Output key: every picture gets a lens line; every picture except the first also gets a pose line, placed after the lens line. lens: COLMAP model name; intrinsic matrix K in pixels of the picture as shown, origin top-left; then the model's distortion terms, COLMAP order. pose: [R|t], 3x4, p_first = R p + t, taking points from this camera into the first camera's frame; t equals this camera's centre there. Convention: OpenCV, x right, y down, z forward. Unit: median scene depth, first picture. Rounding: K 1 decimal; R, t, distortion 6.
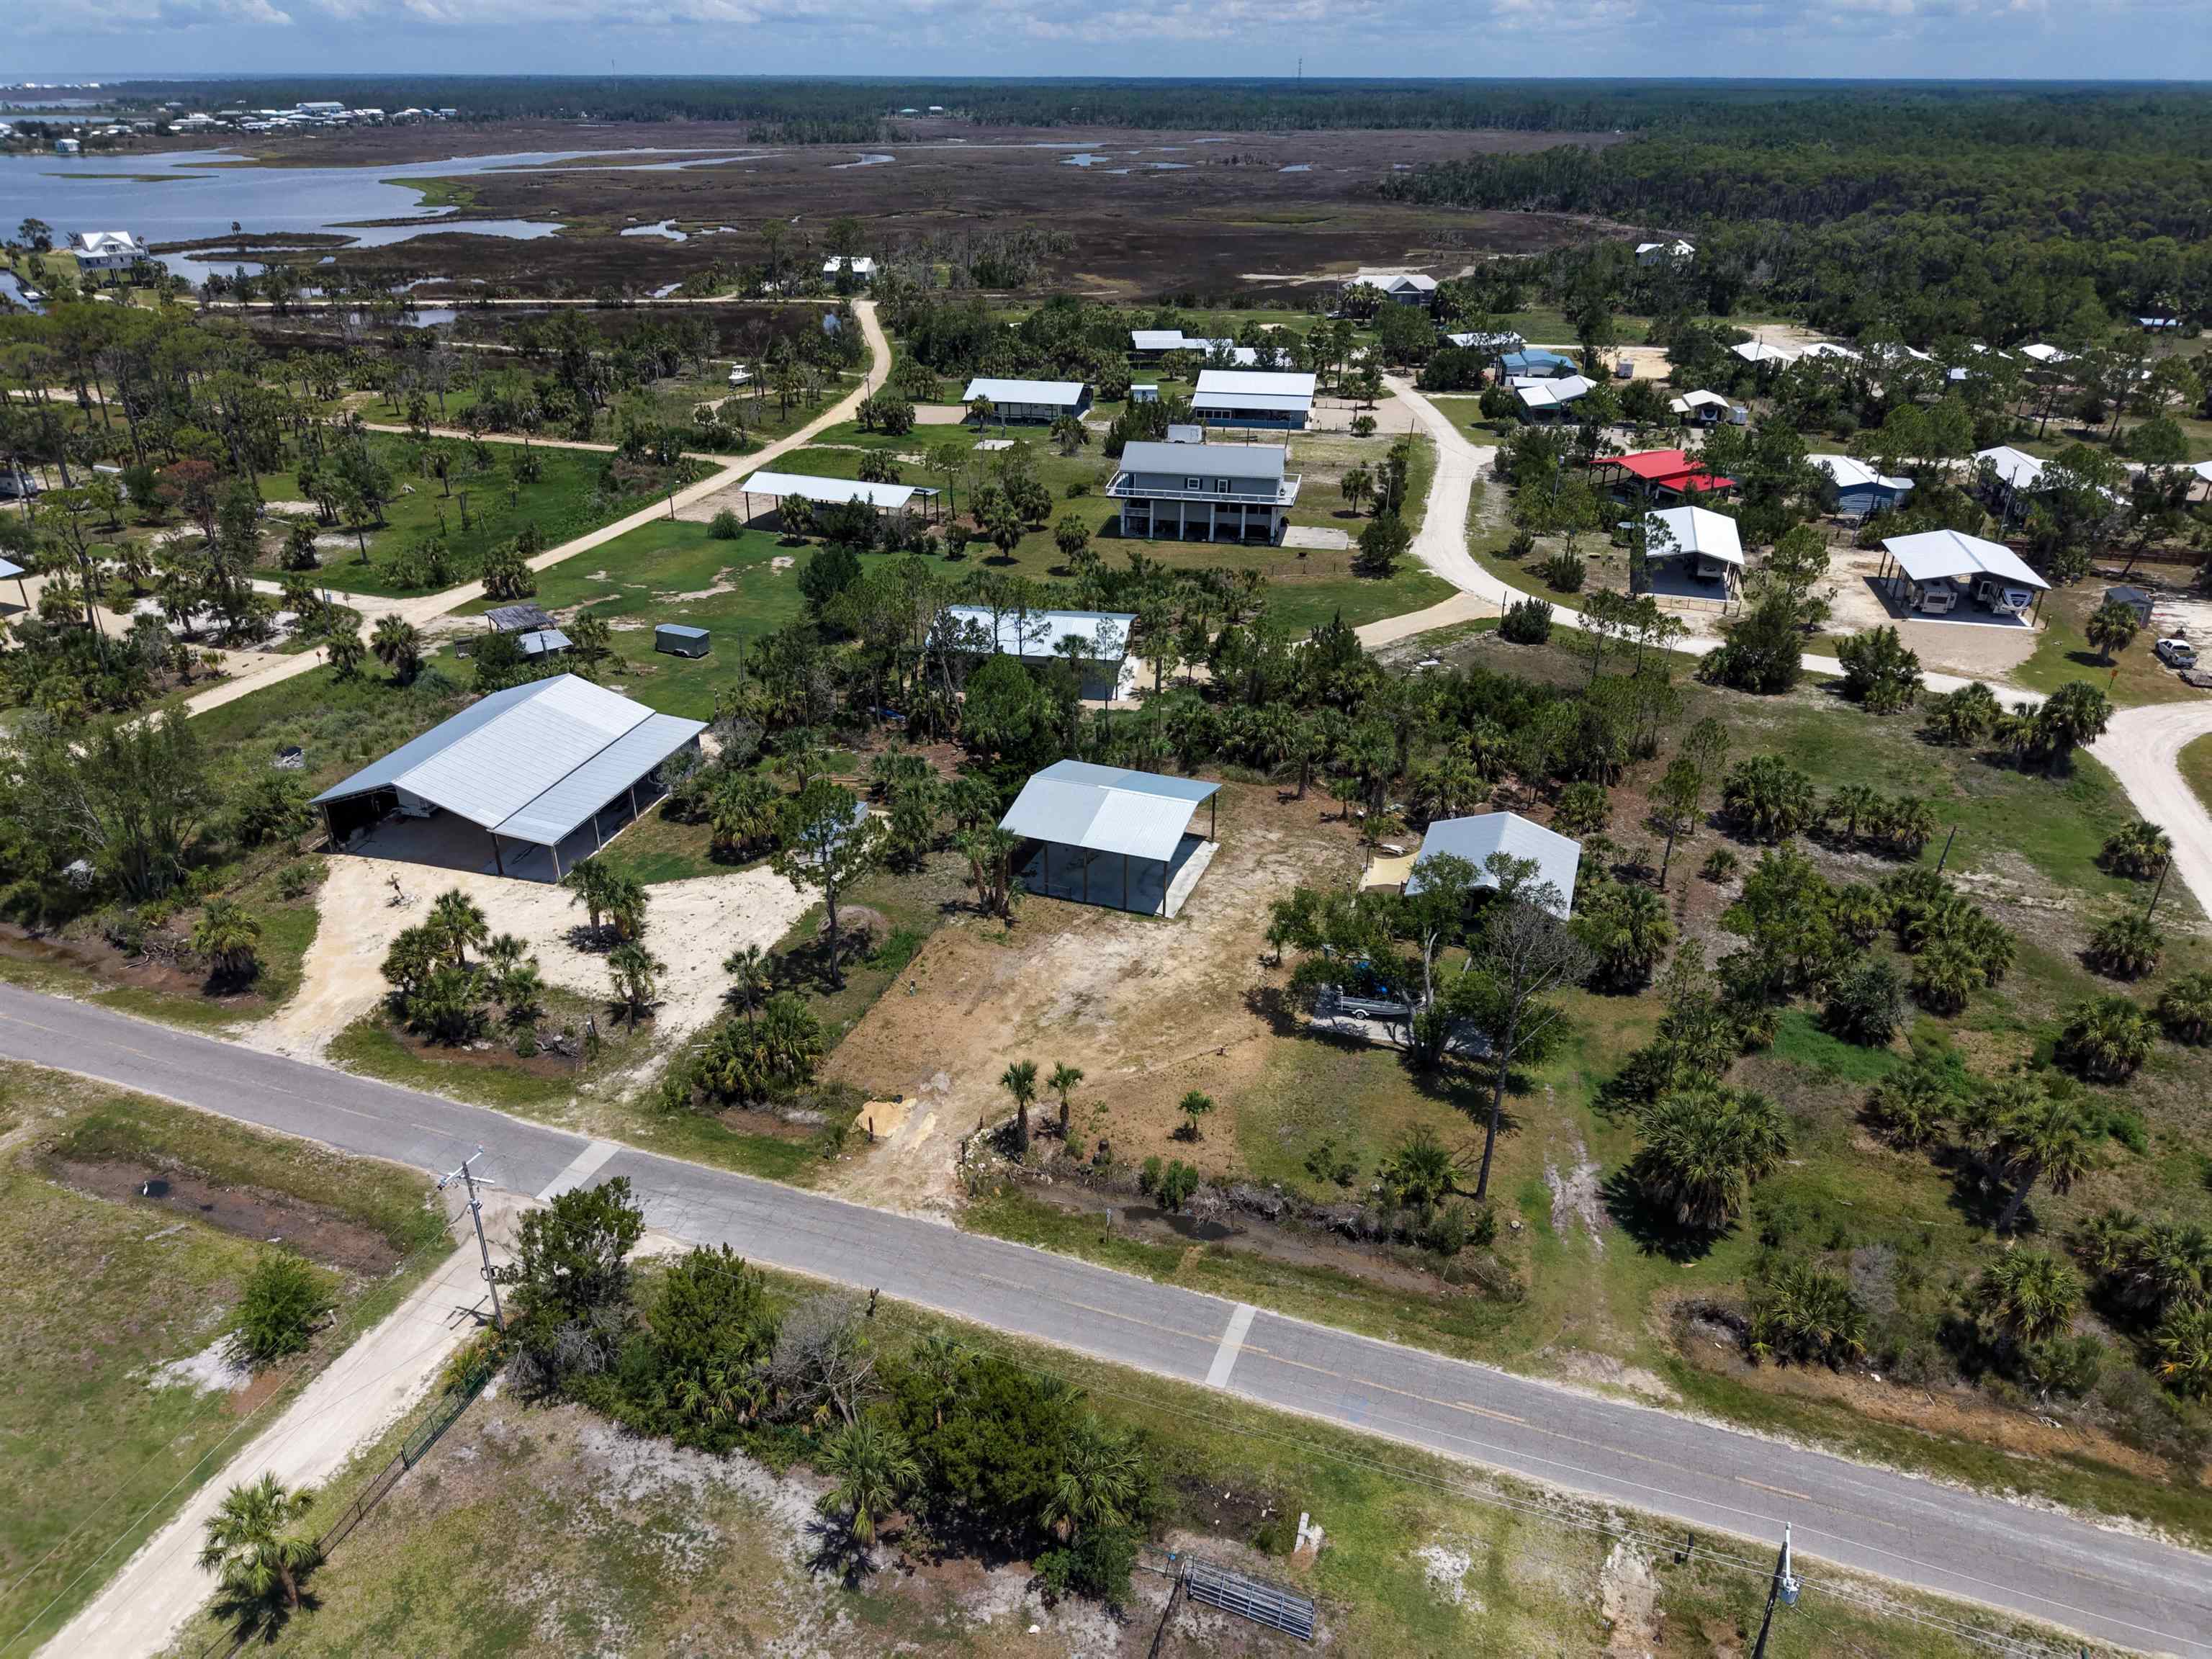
lens RADIAL K [[1478.8, 0, 1095.9], [0, 1478.8, 816.8], [0, 0, 1]] dist [0.026454, -0.023405]
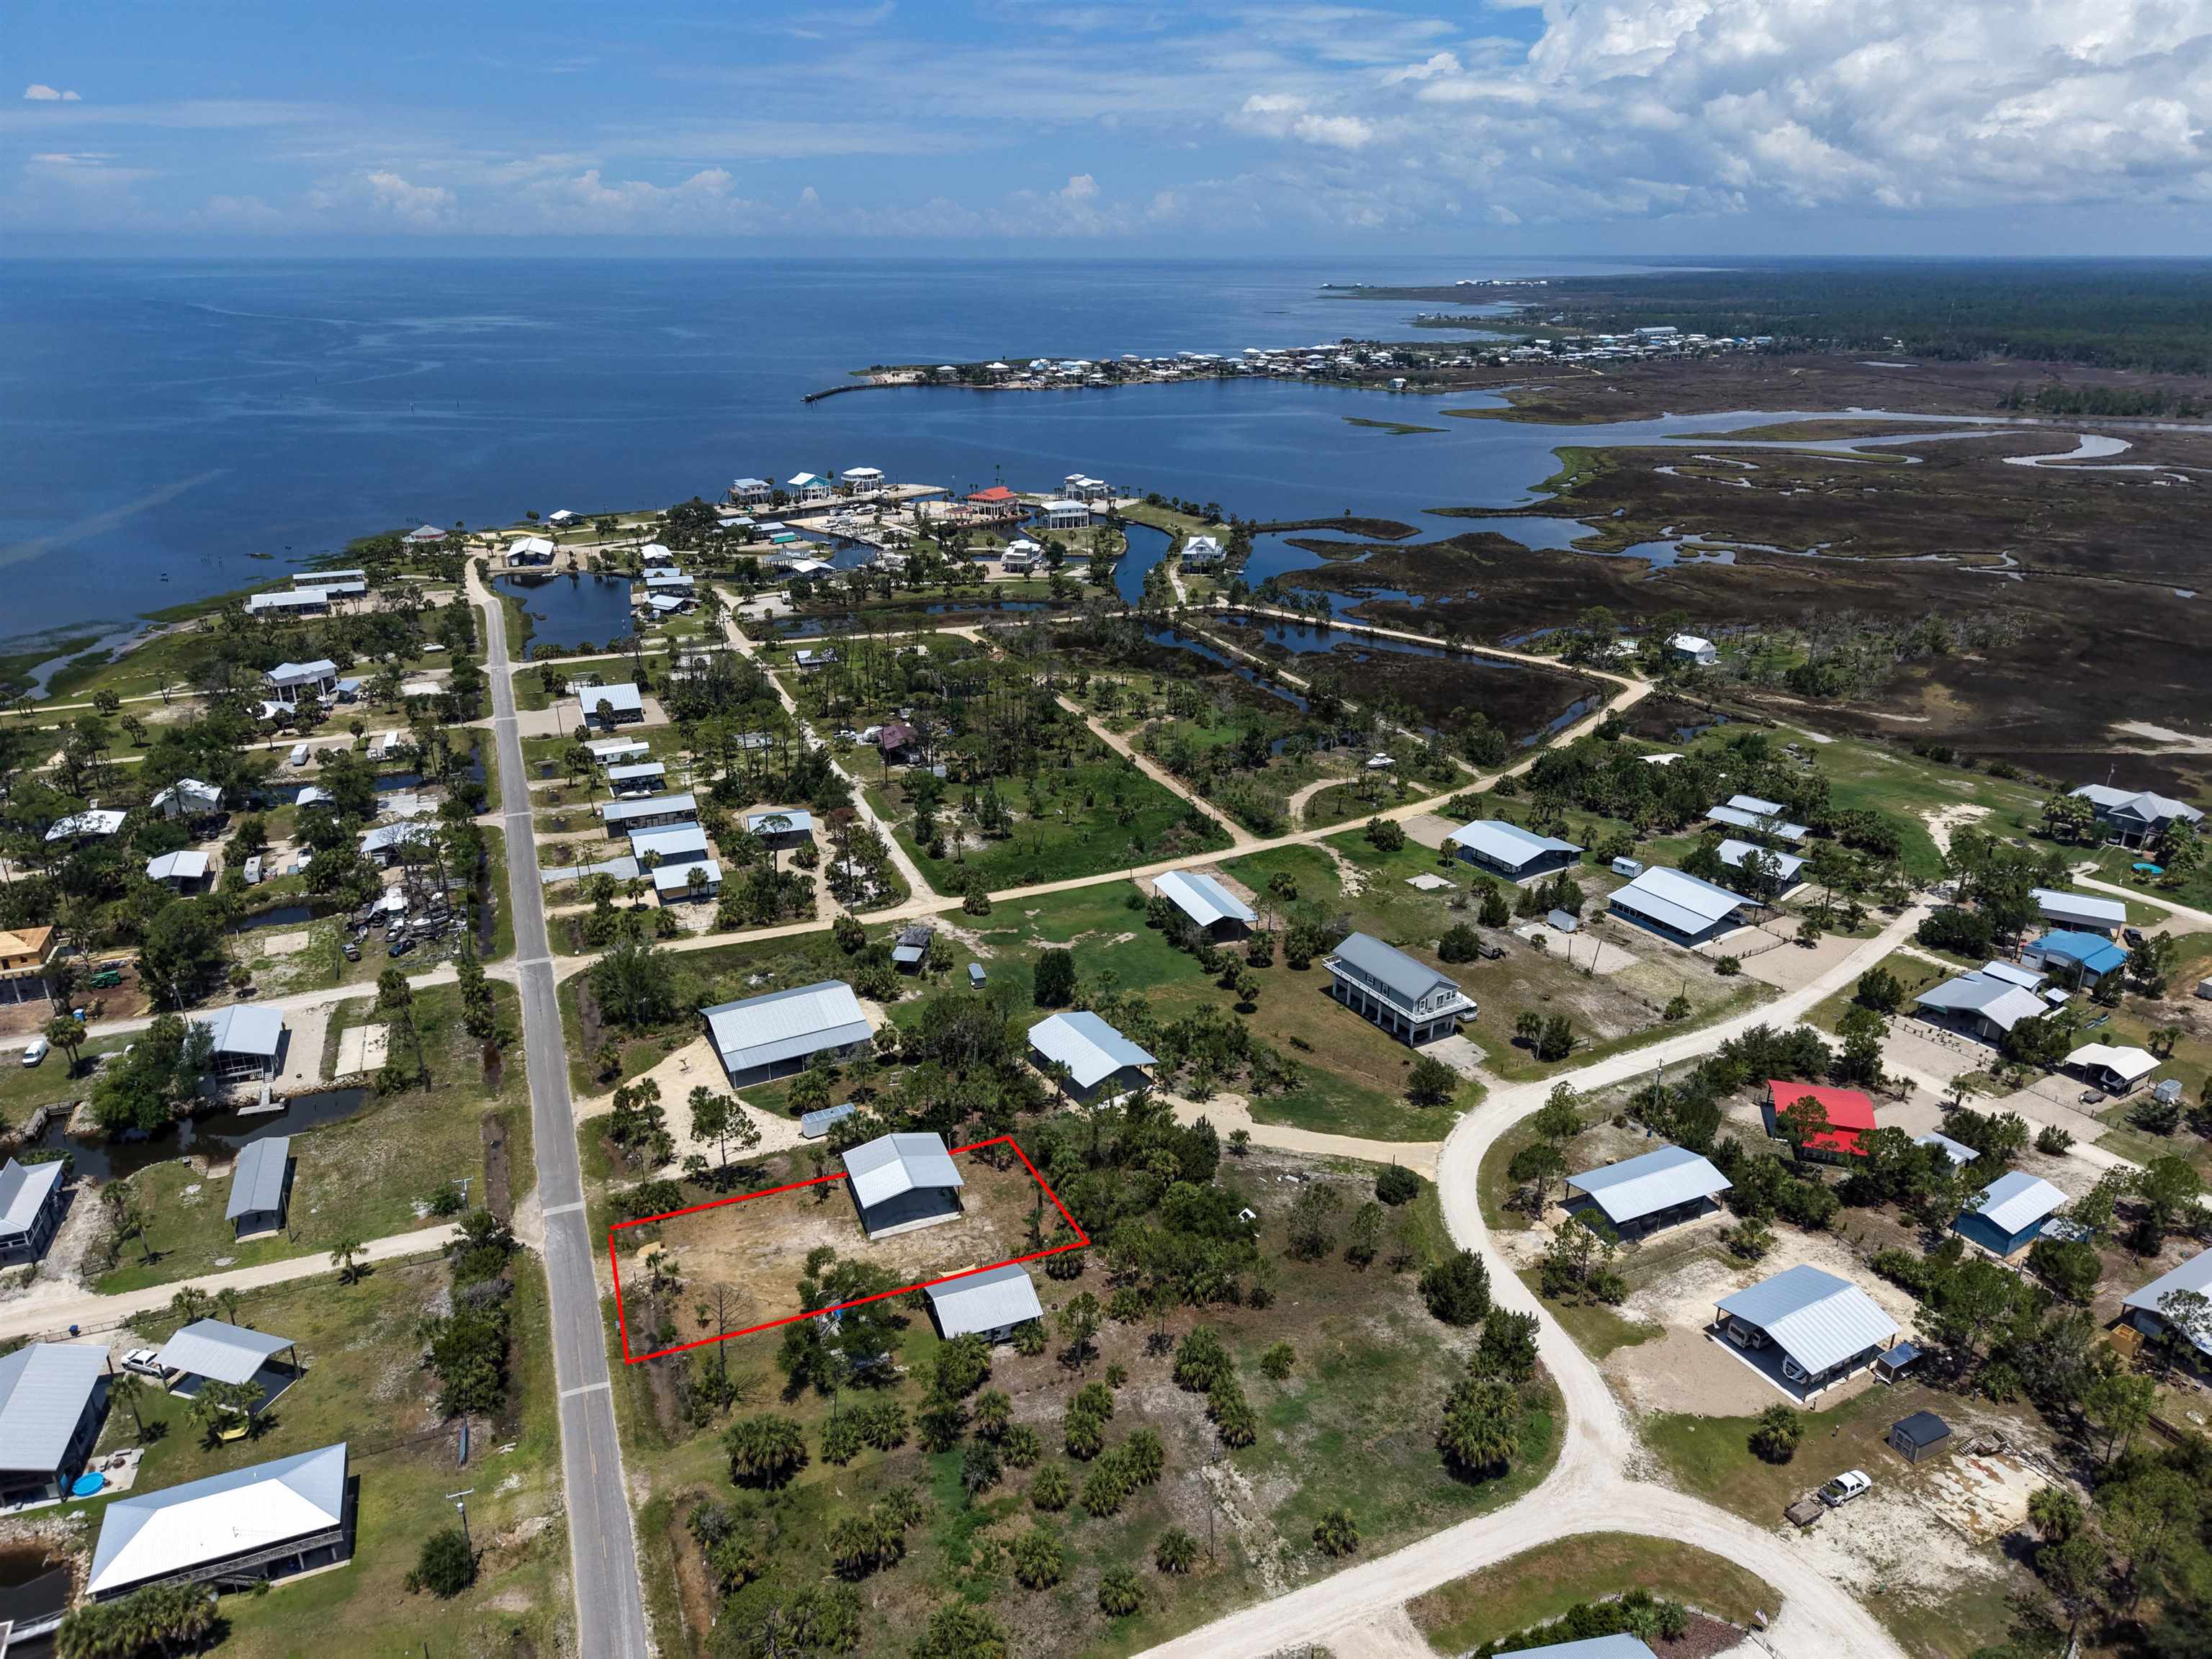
lens RADIAL K [[1478.8, 0, 1106.8], [0, 1478.8, 821.4], [0, 0, 1]] dist [0.026454, -0.023405]
pose [[0.671770, 0.265629, -0.691496, 1.367703], [-0.331675, 0.942551, 0.039855, -0.583704], [0.662357, 0.202579, 0.721280, -0.237789]]
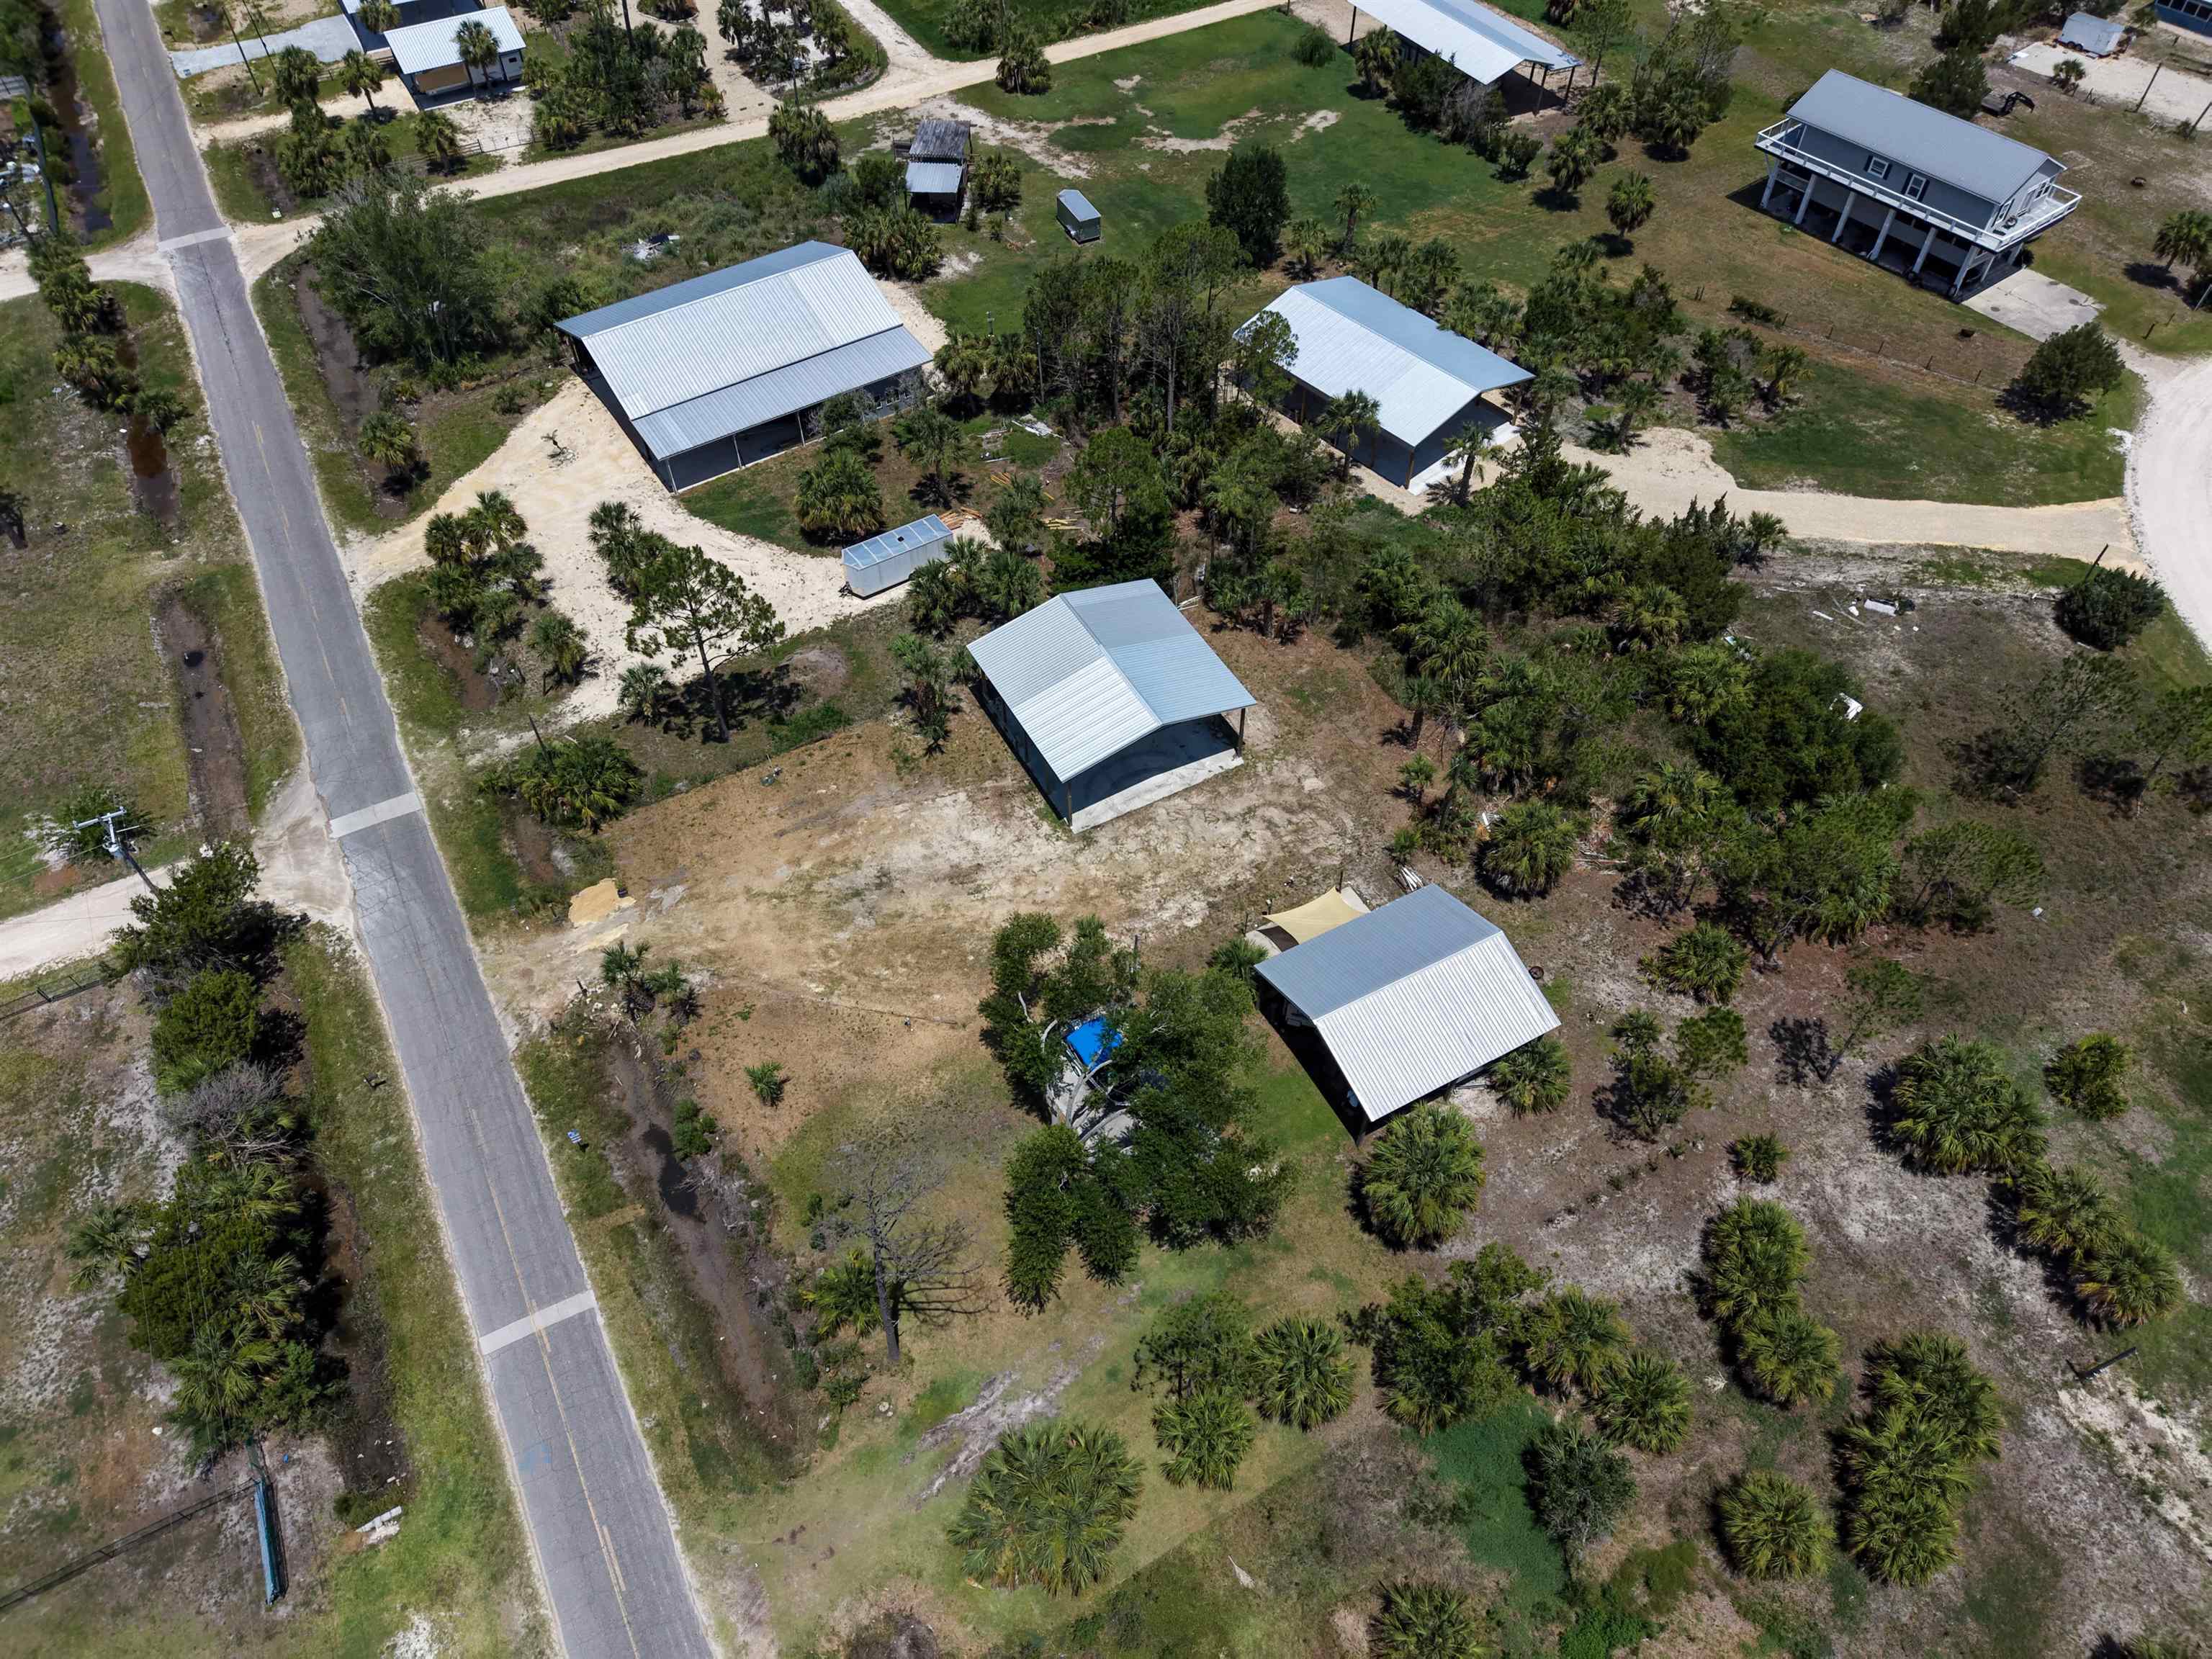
lens RADIAL K [[1478.8, 0, 1109.6], [0, 1478.8, 838.1], [0, 0, 1]] dist [0.026454, -0.023405]
pose [[0.752862, 0.498121, -0.430202, 0.430250], [-0.285096, 0.835930, 0.468979, -0.330227], [0.593227, -0.230428, 0.771352, 0.348232]]
